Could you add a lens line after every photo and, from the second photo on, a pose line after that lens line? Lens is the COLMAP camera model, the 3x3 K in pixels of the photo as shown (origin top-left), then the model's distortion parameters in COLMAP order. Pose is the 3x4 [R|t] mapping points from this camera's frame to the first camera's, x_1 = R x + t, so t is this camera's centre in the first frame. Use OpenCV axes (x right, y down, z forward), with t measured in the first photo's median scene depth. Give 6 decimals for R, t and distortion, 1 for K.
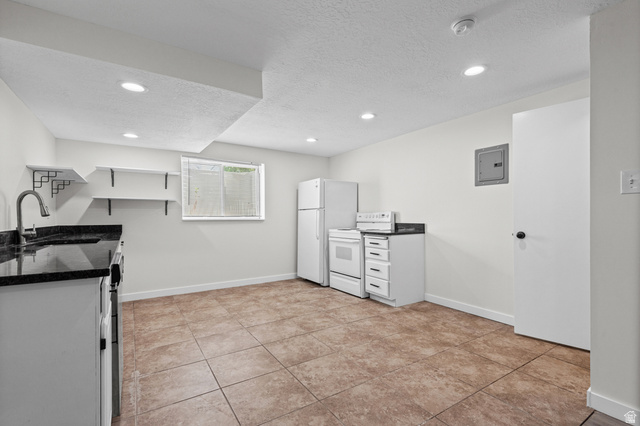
lens RADIAL K [[297.1, 0, 320.0], [0, 297.1, 213.0], [0, 0, 1]] dist [0.030115, 0.000758]
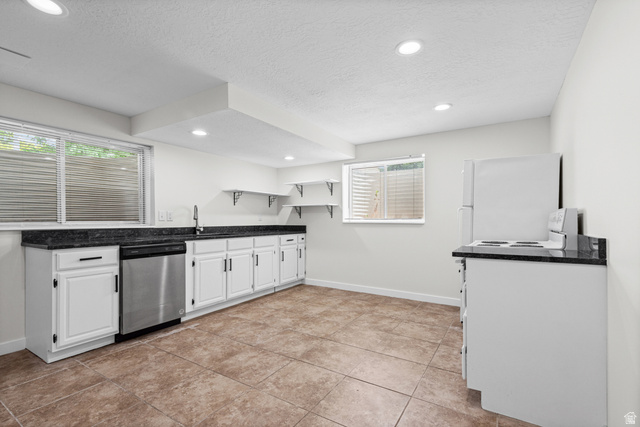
lens RADIAL K [[297.1, 0, 320.0], [0, 297.1, 213.5], [0, 0, 1]] dist [0.030115, 0.000758]
pose [[0.405480, -0.014068, -0.913996, 0.619257], [0.016611, 0.999830, -0.008020, -0.002308], [0.913953, -0.011930, 0.405645, 0.583035]]
